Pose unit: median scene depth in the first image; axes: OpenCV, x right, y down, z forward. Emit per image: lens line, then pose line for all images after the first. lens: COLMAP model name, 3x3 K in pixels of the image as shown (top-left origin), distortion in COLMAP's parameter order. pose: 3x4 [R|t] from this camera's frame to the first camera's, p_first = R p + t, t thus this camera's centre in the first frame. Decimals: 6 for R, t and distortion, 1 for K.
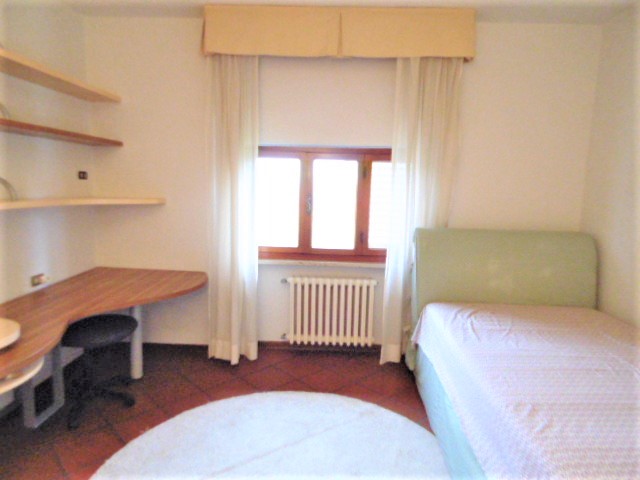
lens RADIAL K [[421.1, 0, 321.9], [0, 421.1, 239.8], [0, 0, 1]] dist [0.013989, -0.009926]
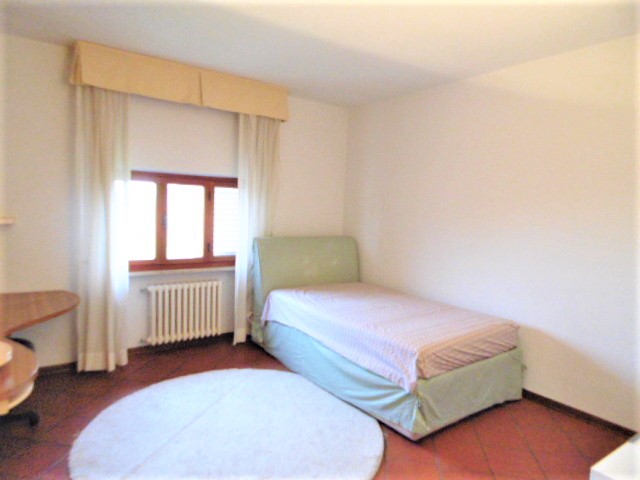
lens RADIAL K [[421.1, 0, 322.7], [0, 421.1, 239.2], [0, 0, 1]] dist [0.013989, -0.009926]
pose [[0.786528, -0.044886, 0.615921, -0.434347], [0.067466, 0.997631, -0.013450, 0.010079], [-0.613858, 0.052133, 0.787693, -0.196559]]
